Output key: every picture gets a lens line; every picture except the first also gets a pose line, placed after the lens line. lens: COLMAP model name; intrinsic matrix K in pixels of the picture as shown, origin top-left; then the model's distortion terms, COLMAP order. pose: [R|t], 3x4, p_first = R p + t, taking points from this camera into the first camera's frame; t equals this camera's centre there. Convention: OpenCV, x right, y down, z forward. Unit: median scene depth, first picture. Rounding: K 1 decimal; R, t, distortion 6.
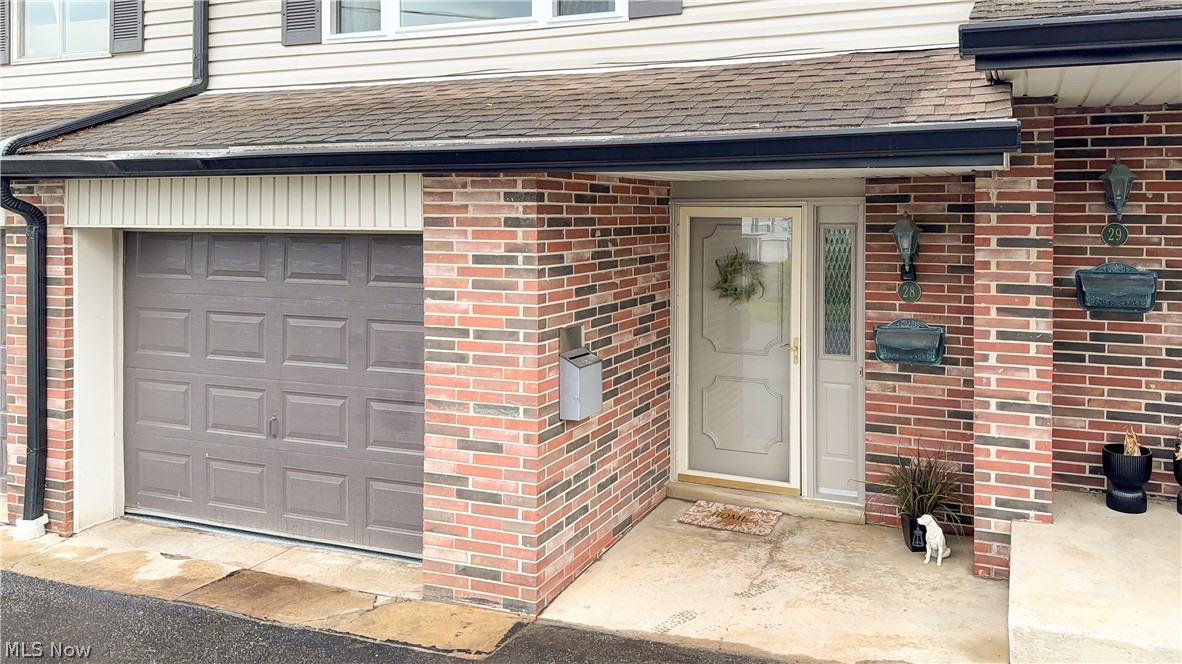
lens RADIAL K [[851.1, 0, 666.6], [0, 851.1, 211.4], [0, 0, 1]] dist [0.075291, -0.071397]
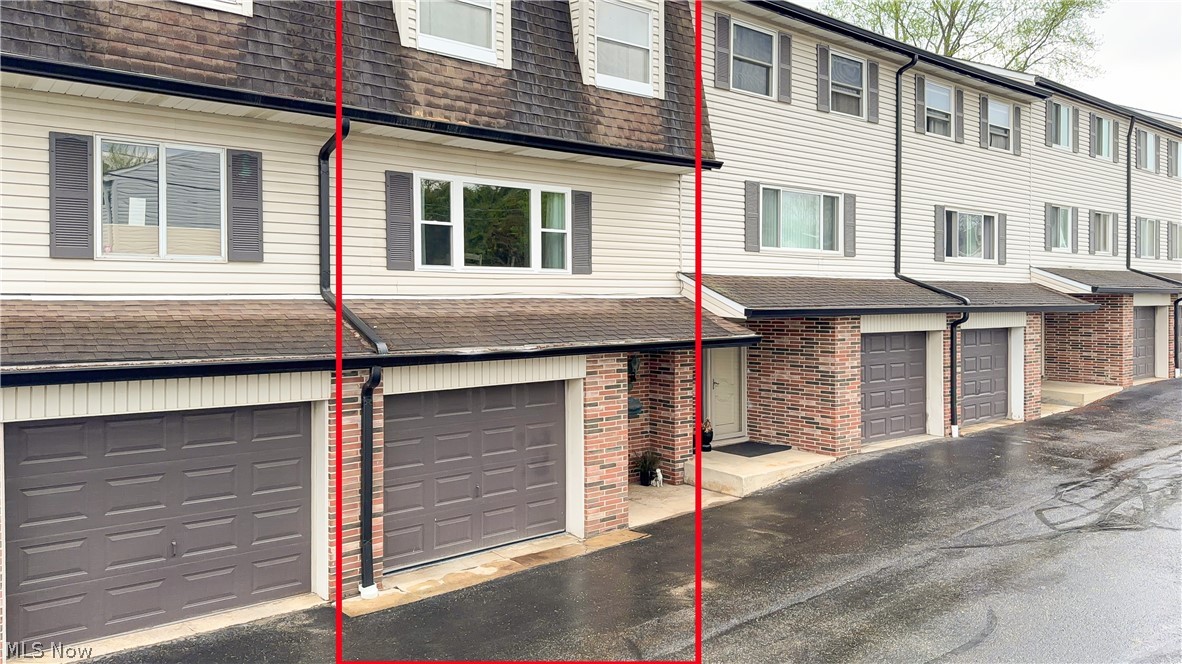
lens RADIAL K [[827.9, 0, 590.3], [0, 827.9, 312.5], [0, 0, 1]] dist [0.138412, -0.202052]
pose [[0.497827, -0.013246, 0.867175, -2.126800], [0.009834, 0.999905, 0.009628, -0.166336], [-0.867220, 0.003735, 0.497910, -0.104774]]
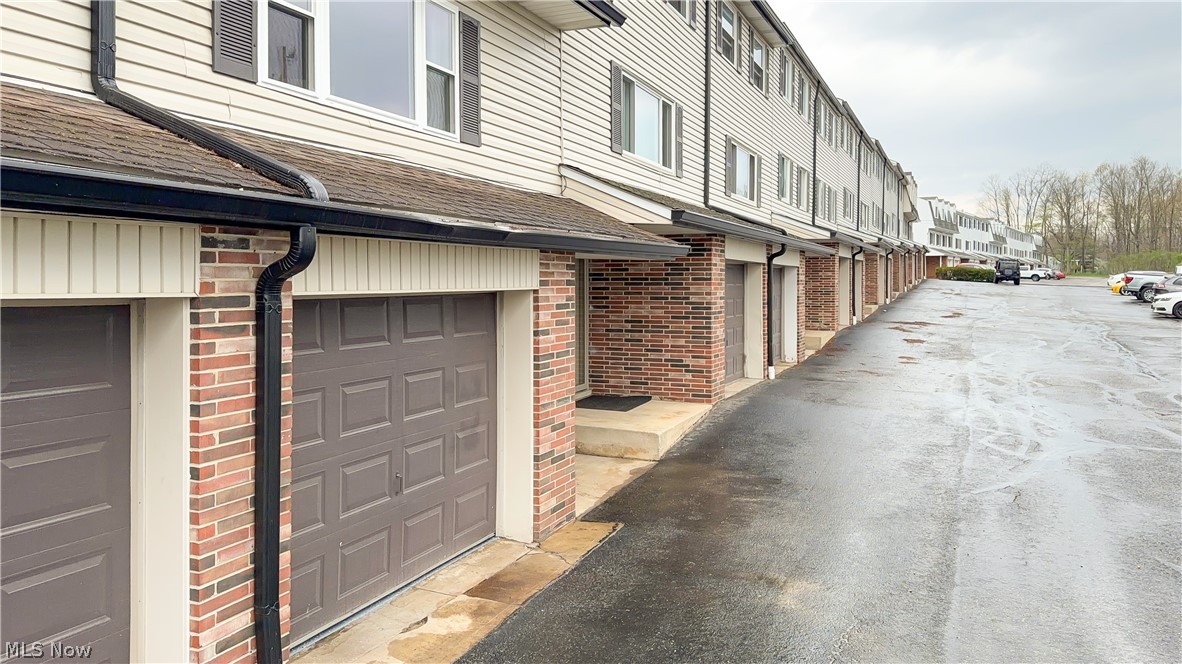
lens RADIAL K [[843.2, 0, 591.3], [0, 843.2, 290.5], [0, 0, 1]] dist [0.148017, -0.223063]
pose [[0.055968, -0.012563, 0.998354, -1.658277], [0.006892, 0.999902, 0.012197, 0.007613], [-0.998409, 0.006198, 0.056049, 0.807890]]
